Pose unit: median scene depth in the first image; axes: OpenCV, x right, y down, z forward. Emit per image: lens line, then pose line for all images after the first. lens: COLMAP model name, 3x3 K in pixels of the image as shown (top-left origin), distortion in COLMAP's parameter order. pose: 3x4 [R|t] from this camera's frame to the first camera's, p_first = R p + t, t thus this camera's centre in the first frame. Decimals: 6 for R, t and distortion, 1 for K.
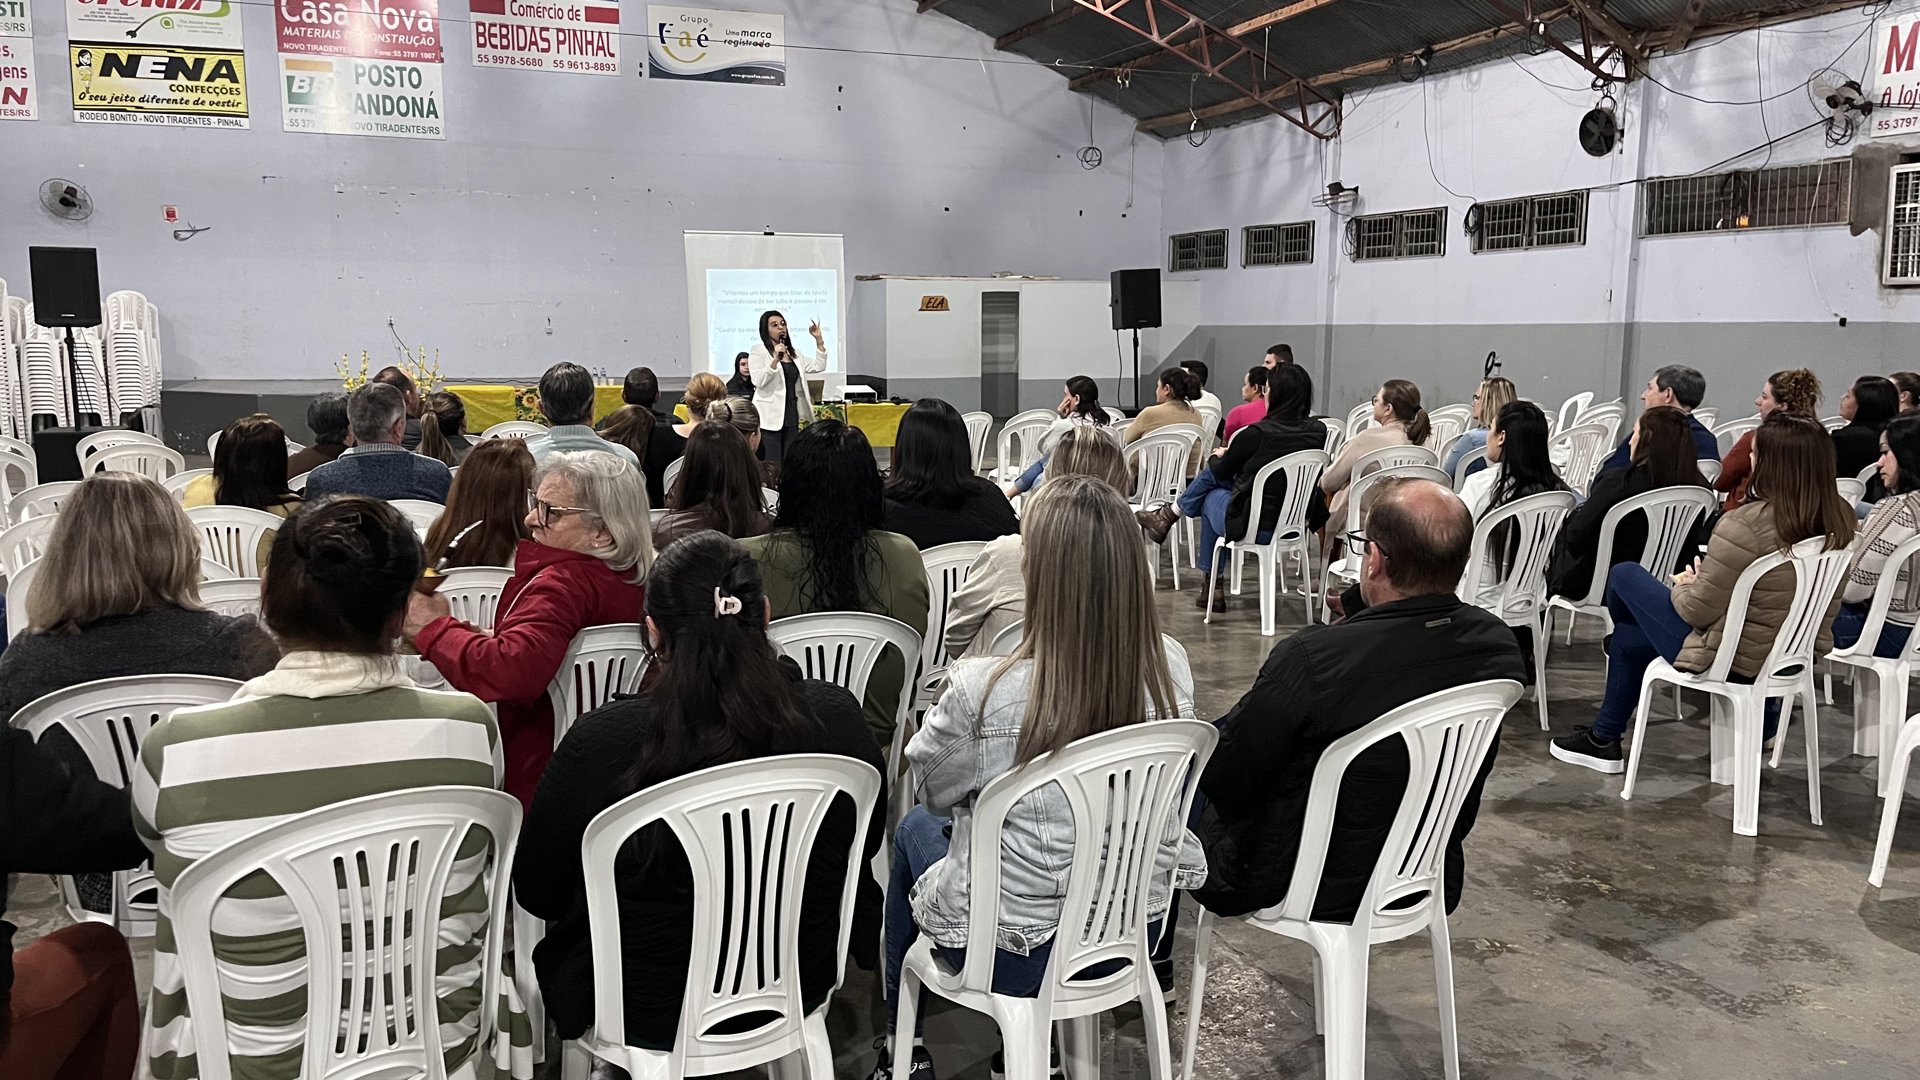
lens RADIAL K [[1456.9, 0, 946.5], [0, 1456.9, 525.6], [0, 0, 1]] dist [0.064414, -0.084783]
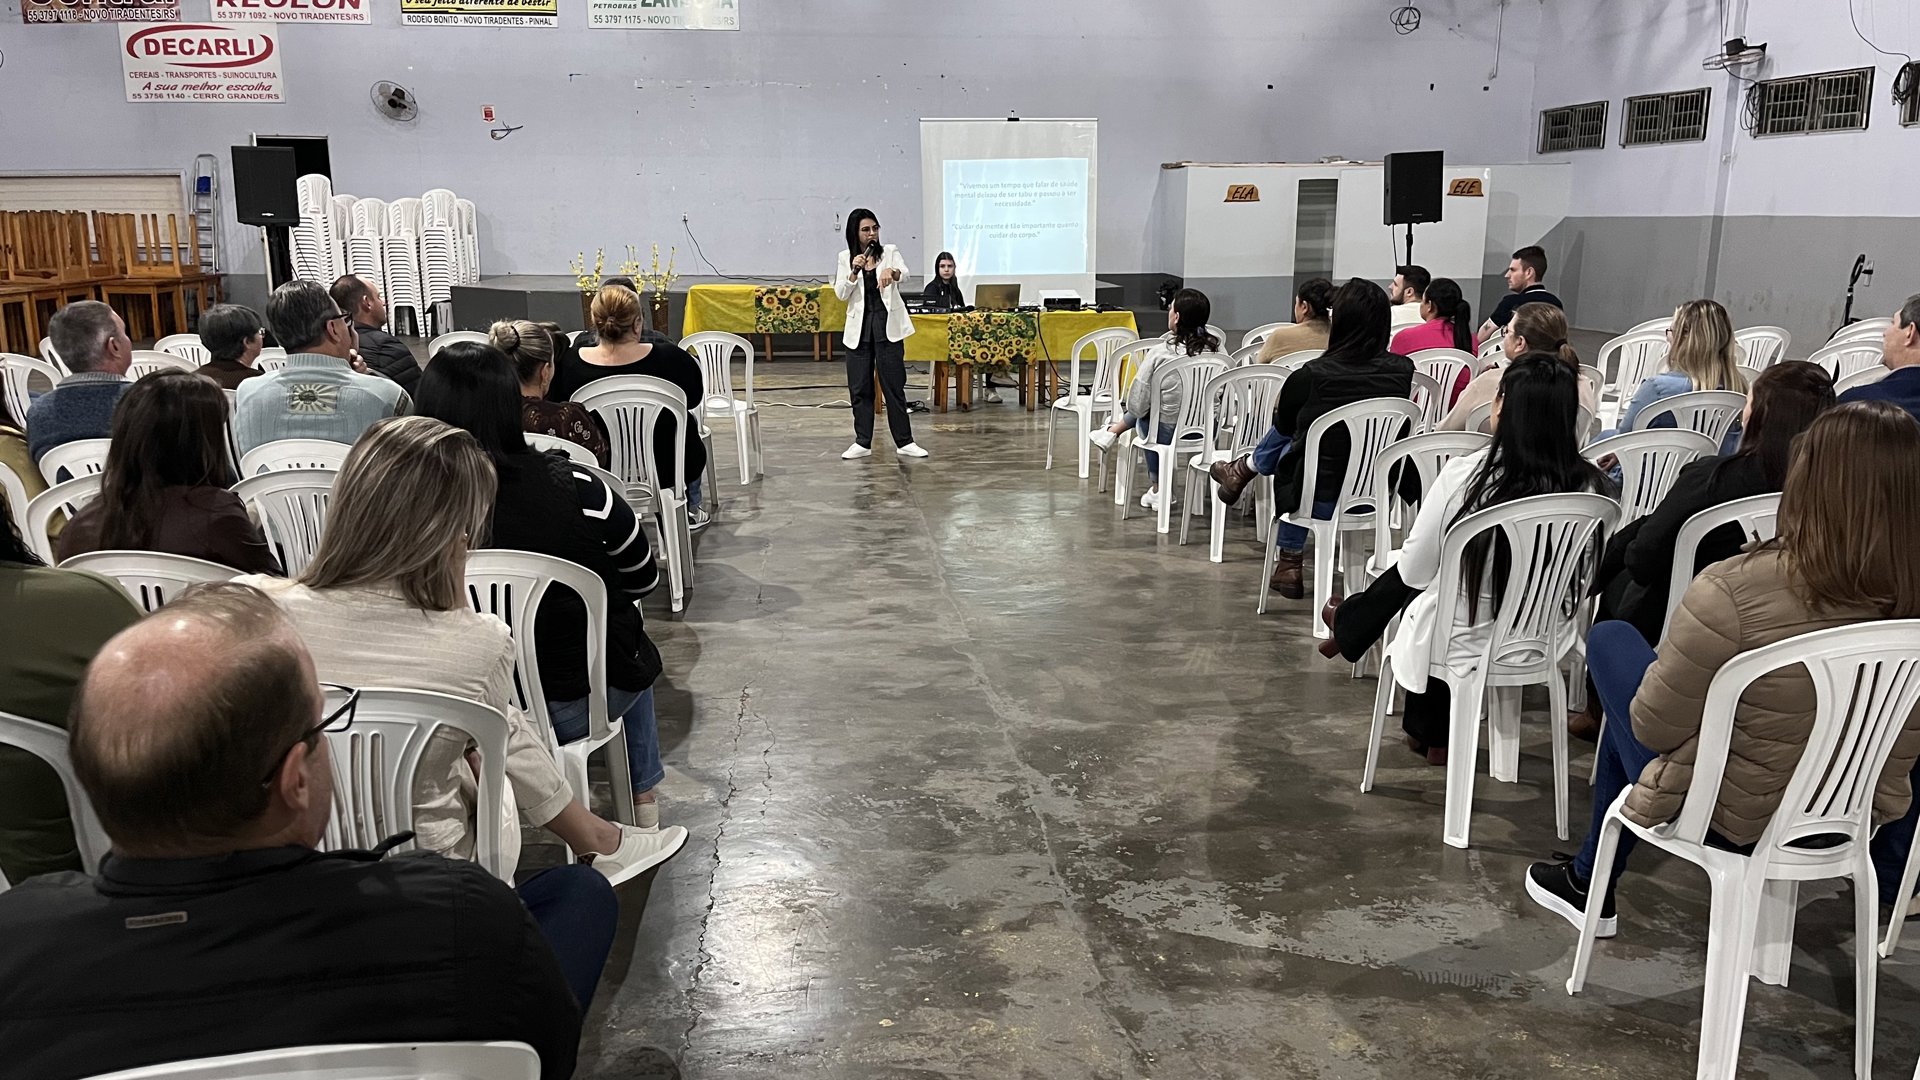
lens RADIAL K [[1456.9, 0, 949.5], [0, 1456.9, 524.1], [0, 0, 1]] dist [0.064414, -0.084783]
pose [[0.959571, 0.055123, -0.276016, 0.088567], [-0.035249, 0.996450, 0.076457, -0.013327], [0.279251, -0.063637, 0.958107, 0.078564]]
